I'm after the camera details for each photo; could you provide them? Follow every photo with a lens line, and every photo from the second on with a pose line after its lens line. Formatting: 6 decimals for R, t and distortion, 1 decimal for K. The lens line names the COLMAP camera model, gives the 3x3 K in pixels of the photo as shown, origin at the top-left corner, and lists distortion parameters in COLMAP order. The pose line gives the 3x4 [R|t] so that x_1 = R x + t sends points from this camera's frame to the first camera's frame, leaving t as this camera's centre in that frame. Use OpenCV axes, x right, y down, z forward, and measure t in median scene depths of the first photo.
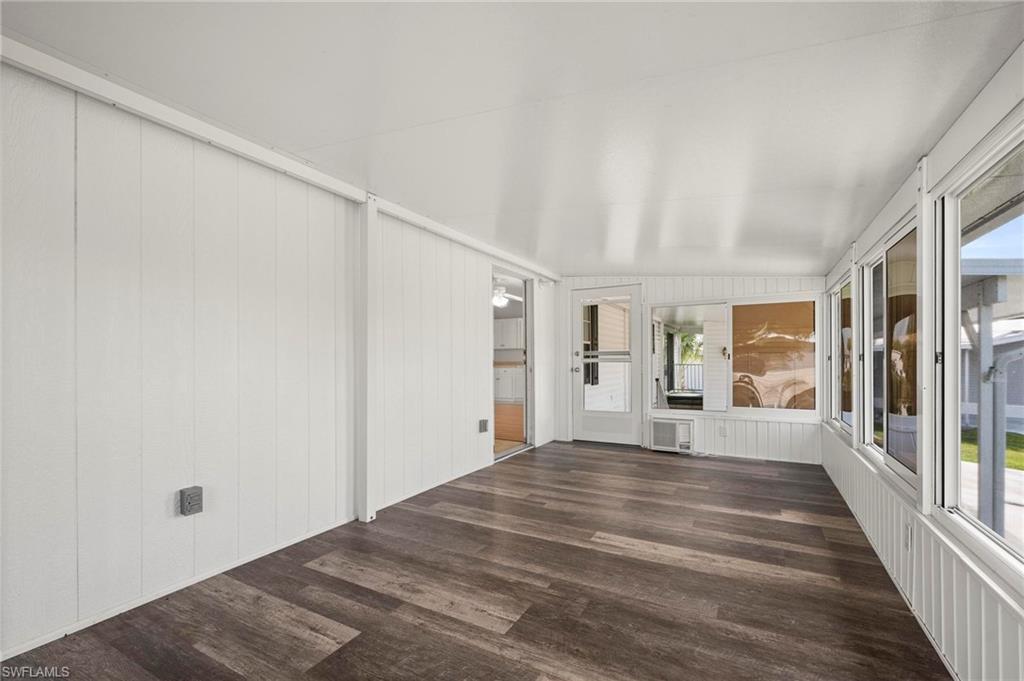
lens RADIAL K [[441.9, 0, 517.4], [0, 441.9, 360.2], [0, 0, 1]] dist [0.001380, 0.000155]
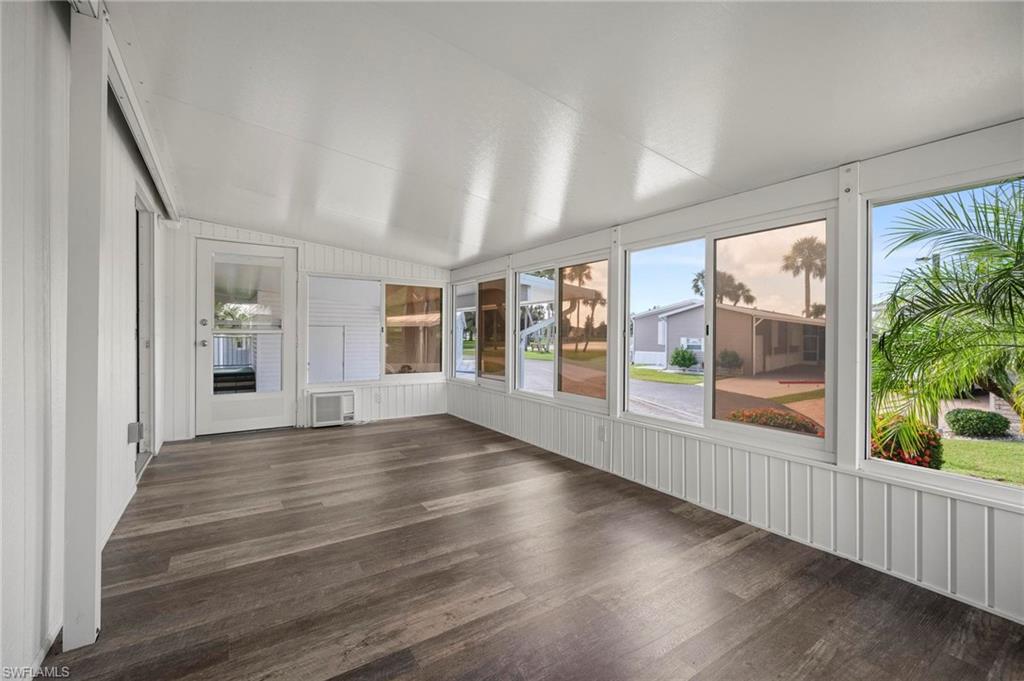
lens RADIAL K [[440.1, 0, 510.7], [0, 440.1, 335.2], [0, 0, 1]] dist [0.000788, 0.000055]
pose [[0.460520, 0.005716, 0.887631, -0.553925], [-0.010318, 0.999946, -0.001086, 0.005272], [-0.887589, -0.008658, 0.460554, 0.326745]]
